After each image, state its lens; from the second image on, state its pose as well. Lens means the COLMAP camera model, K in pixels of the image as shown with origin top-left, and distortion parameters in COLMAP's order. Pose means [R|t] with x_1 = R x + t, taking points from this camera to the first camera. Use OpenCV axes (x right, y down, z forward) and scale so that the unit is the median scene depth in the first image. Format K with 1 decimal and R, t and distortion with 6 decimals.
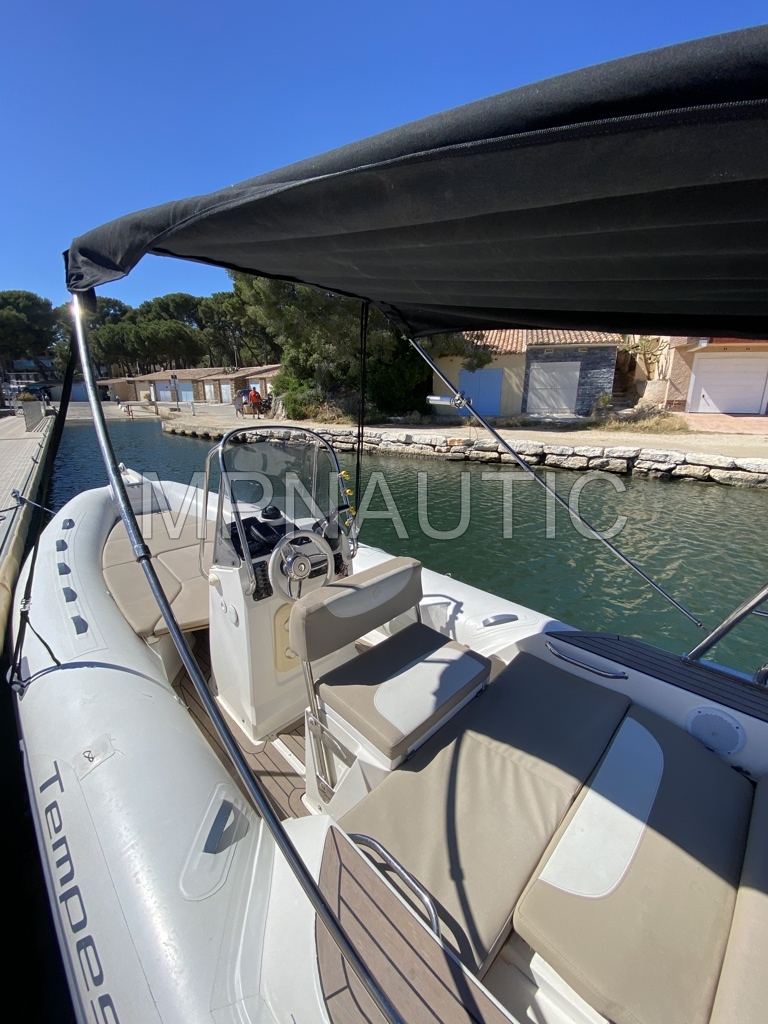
lens RADIAL K [[422.8, 0, 382.1], [0, 422.8, 512.1], [0, 0, 1]] dist [0.003186, -0.012727]
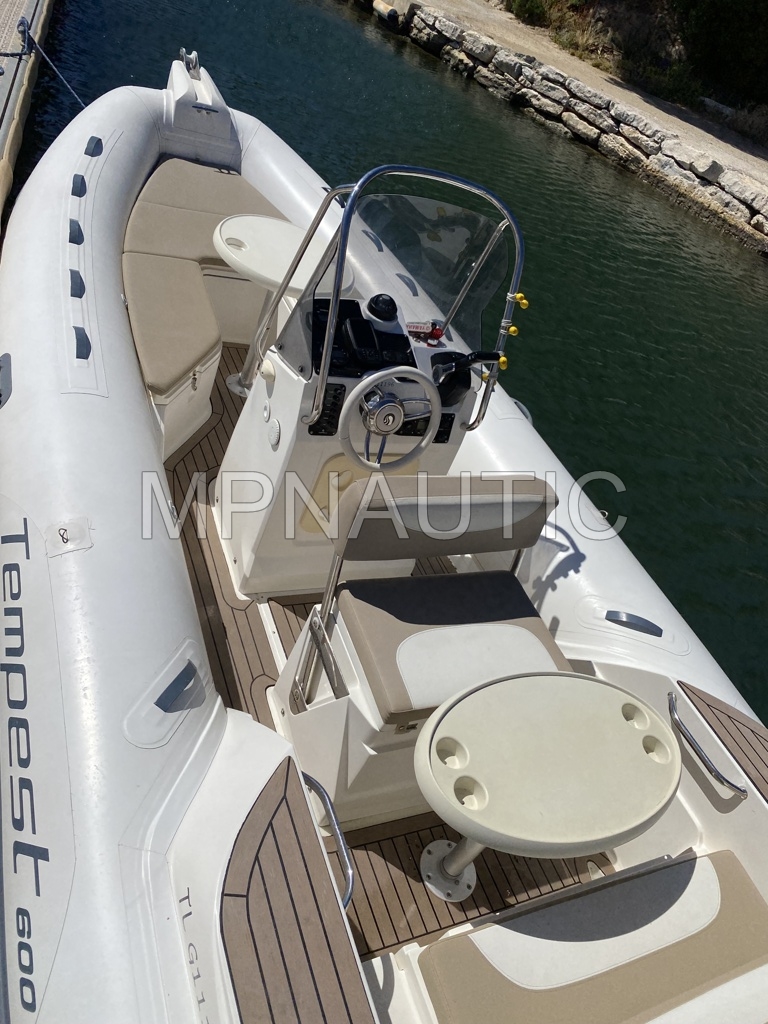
lens RADIAL K [[780.2, 0, 373.8], [0, 780.2, 492.4], [0, 0, 1]] dist [0.021935, -0.018701]
pose [[0.877243, 0.466951, -0.111361, -0.004448], [-0.403724, 0.843150, 0.355114, -0.039244], [0.259715, -0.266562, 0.928166, -0.034293]]
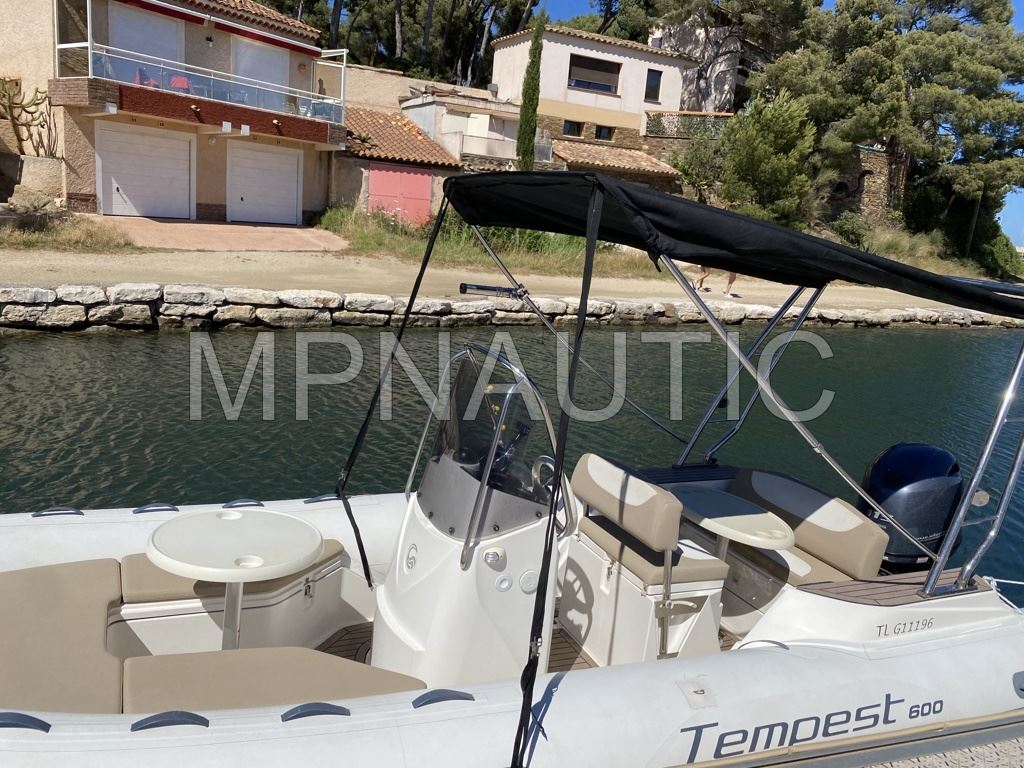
lens RADIAL K [[780.2, 0, 529.9], [0, 780.2, 390.1], [0, 0, 1]] dist [0.021935, -0.018701]
pose [[0.322191, -0.182706, 0.928876, -0.354522], [0.166414, 0.976851, 0.134420, -0.064548], [-0.931933, 0.111269, 0.345137, 0.091711]]
